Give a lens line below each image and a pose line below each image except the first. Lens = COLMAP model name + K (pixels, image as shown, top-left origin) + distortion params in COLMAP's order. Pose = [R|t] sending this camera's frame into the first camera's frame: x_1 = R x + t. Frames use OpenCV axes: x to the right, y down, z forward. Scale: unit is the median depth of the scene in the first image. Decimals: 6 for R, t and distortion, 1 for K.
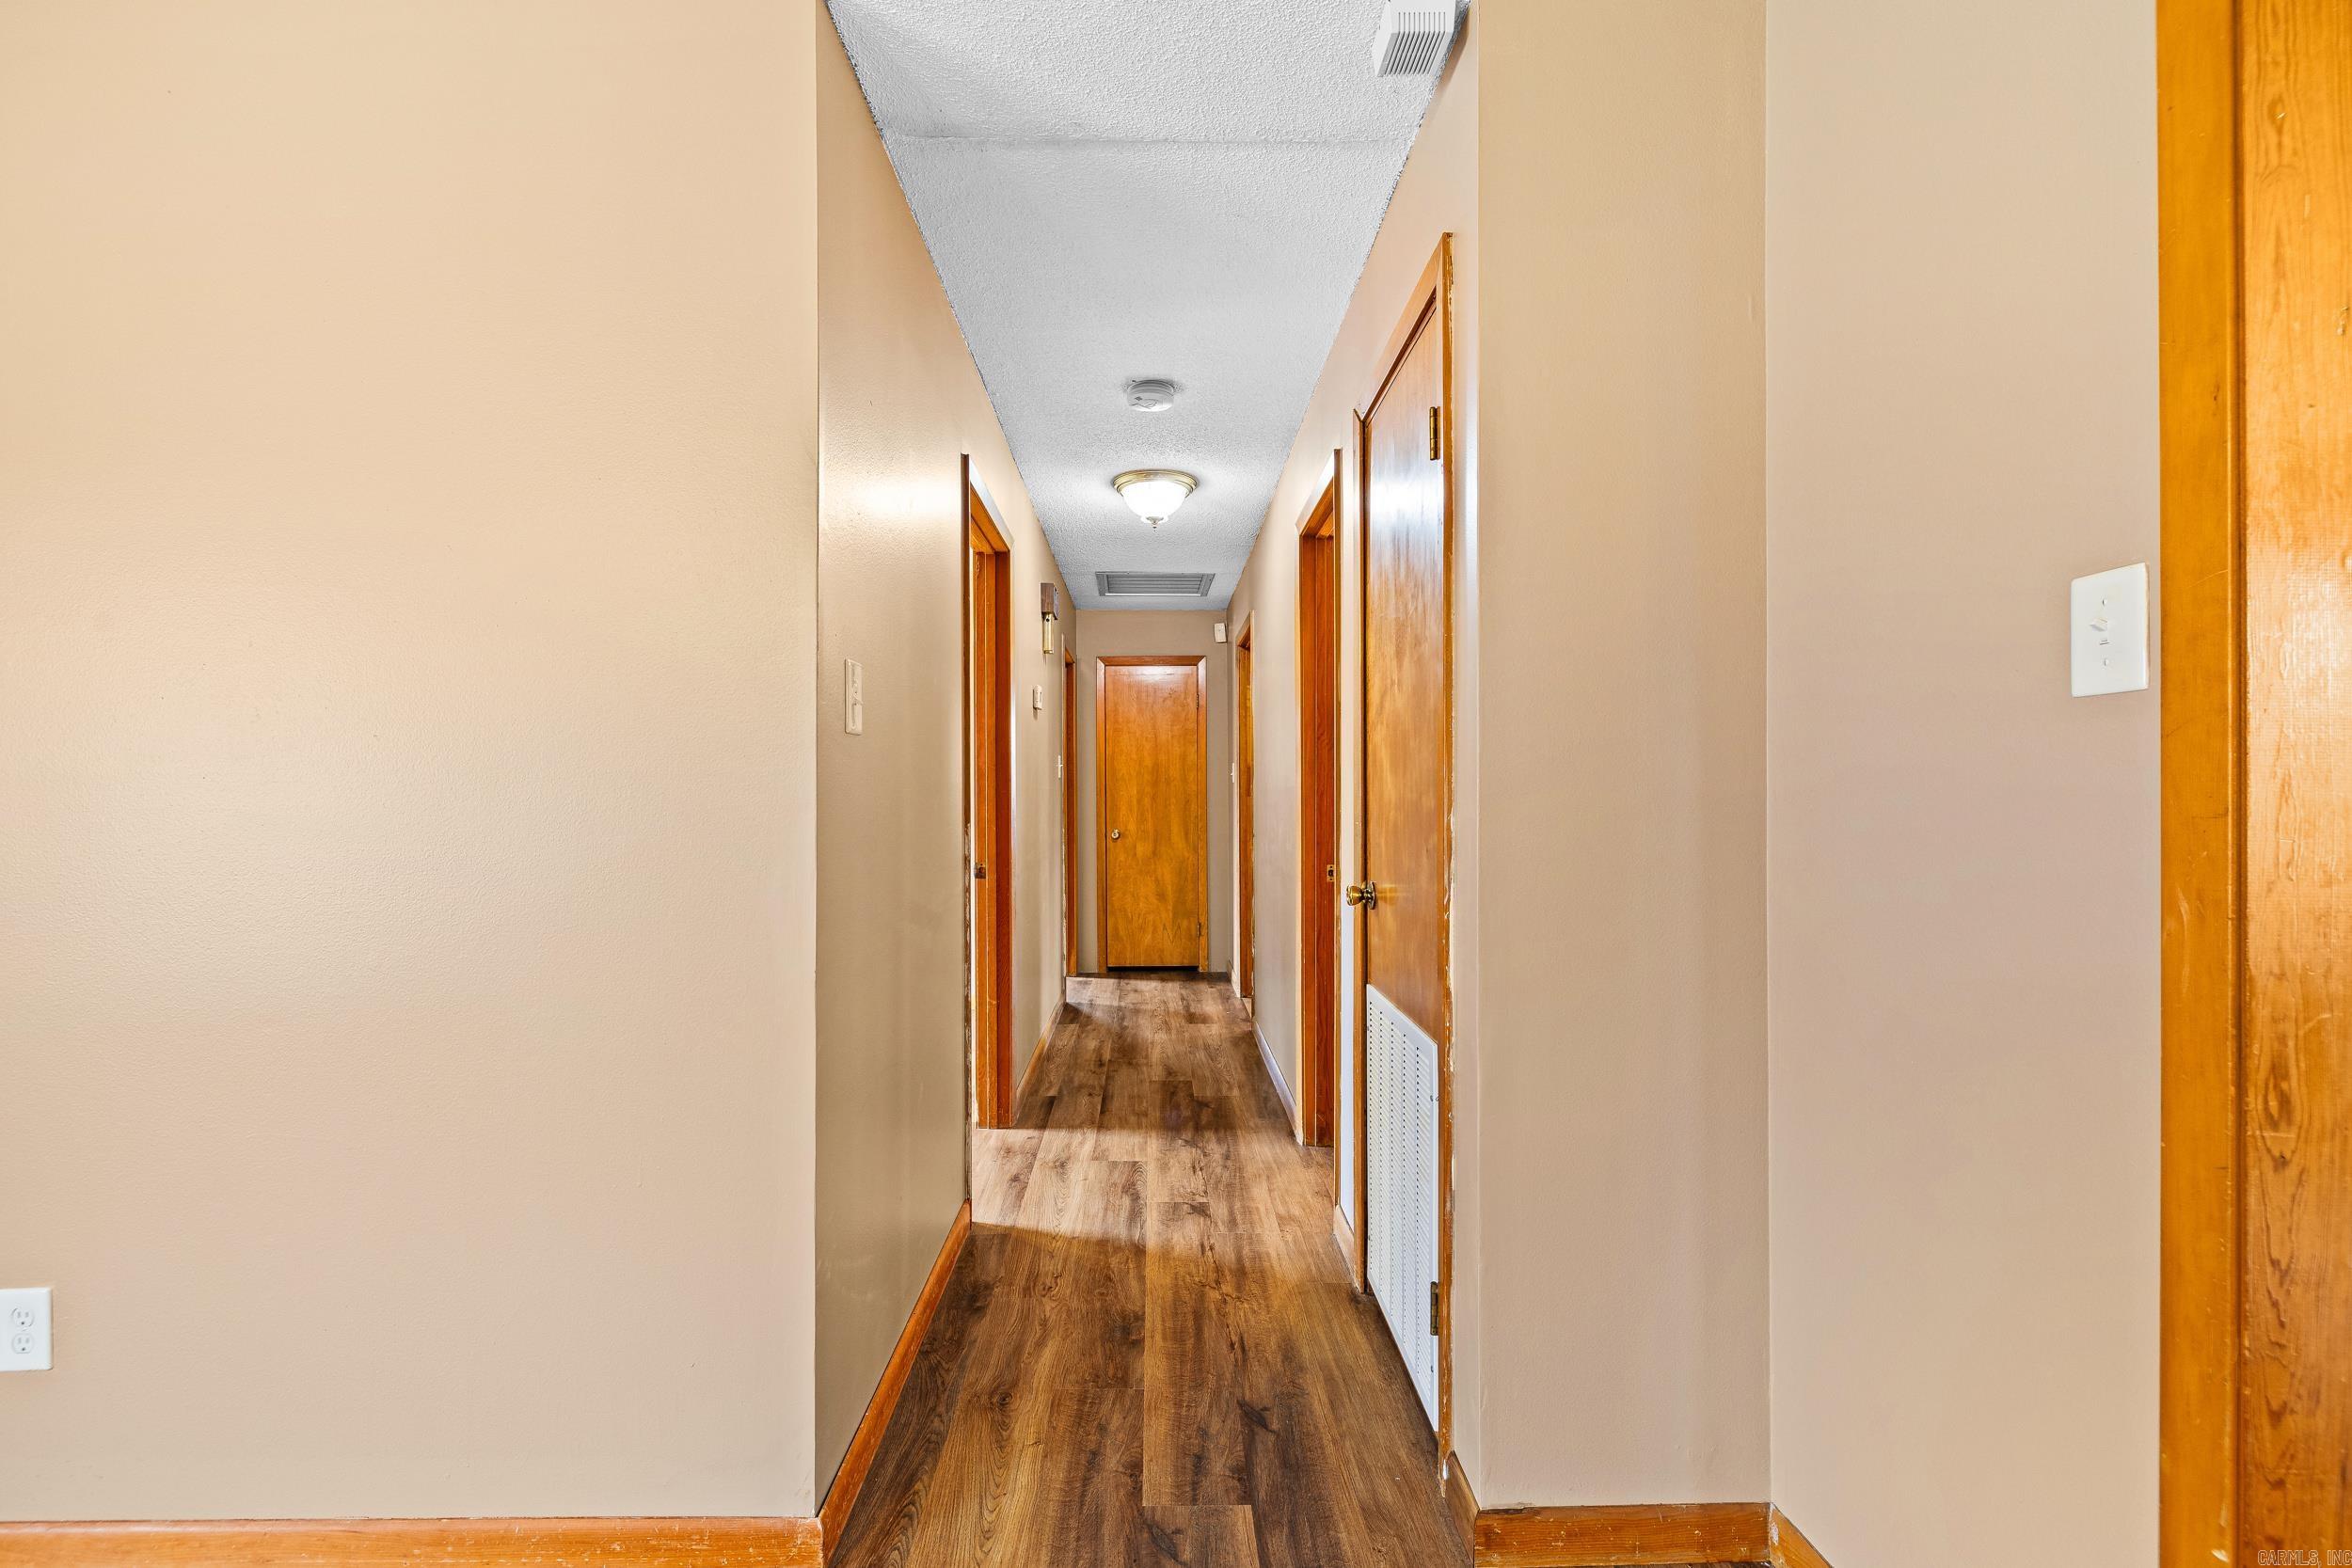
lens RADIAL K [[994.2, 0, 1165.7], [0, 994.2, 783.9], [0, 0, 1]] dist [-0.000176, -0.000071]
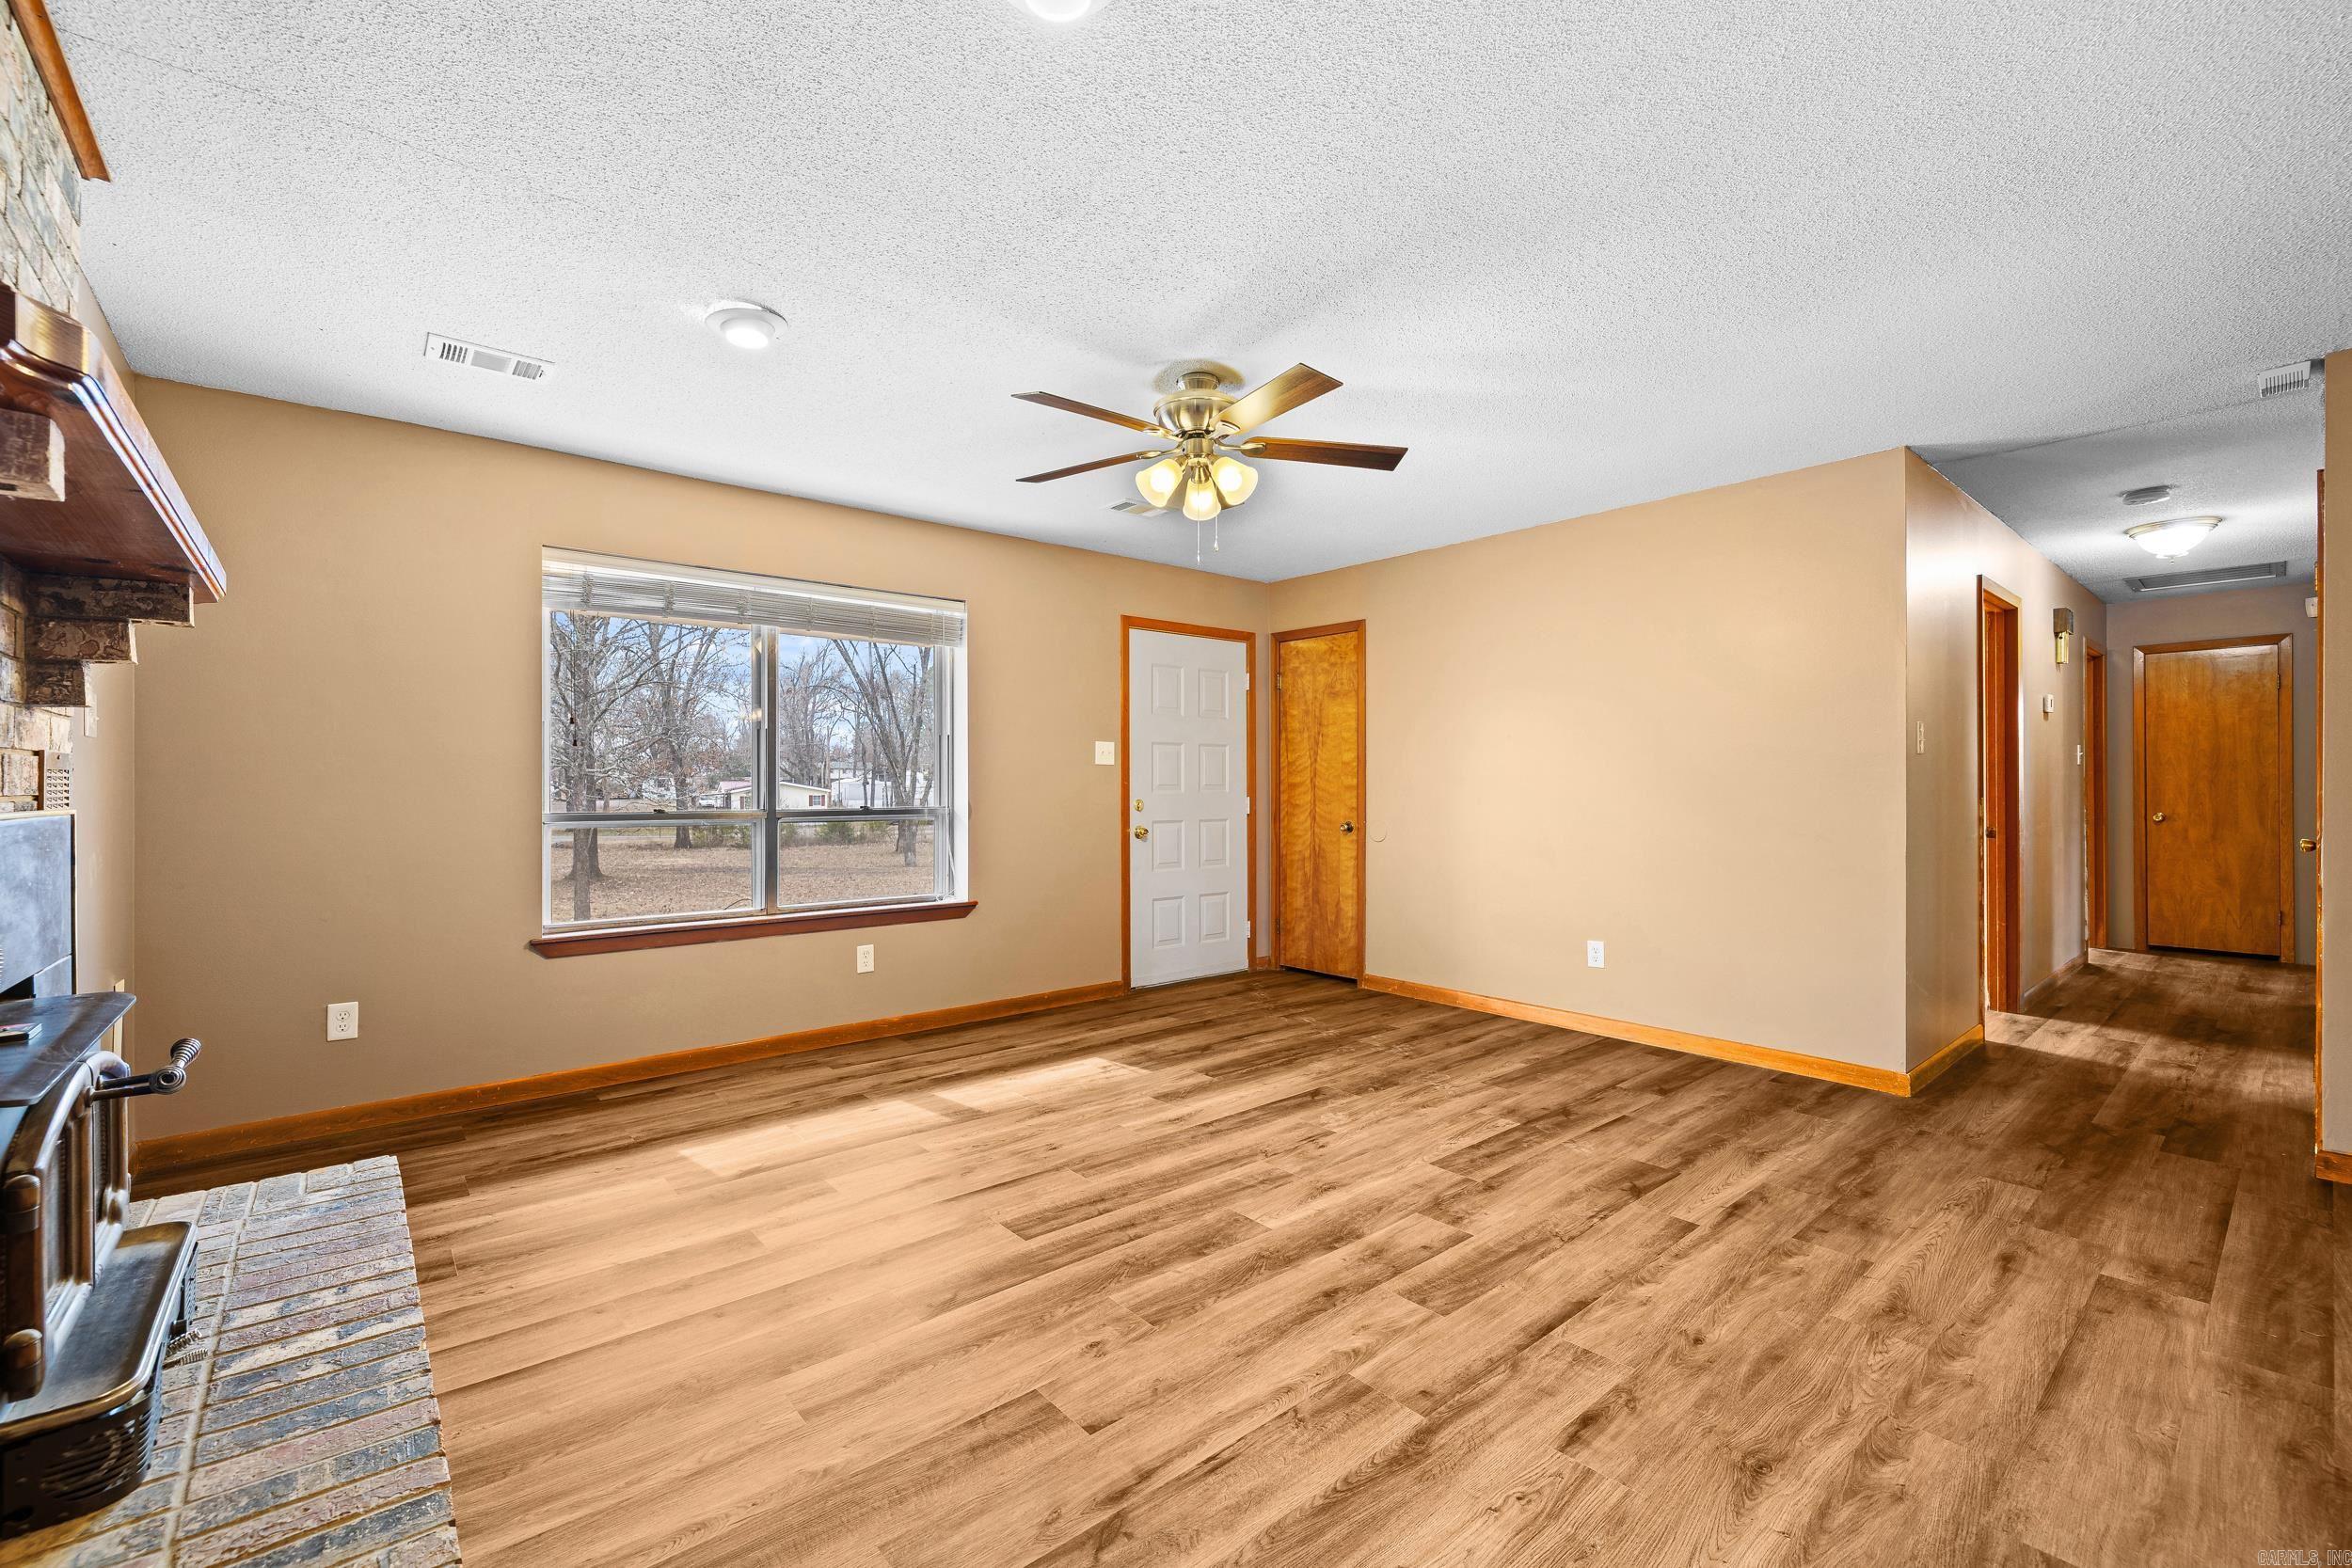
lens RADIAL K [[994.2, 0, 1165.7], [0, 994.2, 783.9], [0, 0, 1]] dist [-0.000176, -0.000071]
pose [[0.639585, 0.001950, -0.768718, 0.083609], [0.011270, 0.999866, 0.011913, -0.007551], [0.768638, -0.016282, 0.639477, -0.450669]]
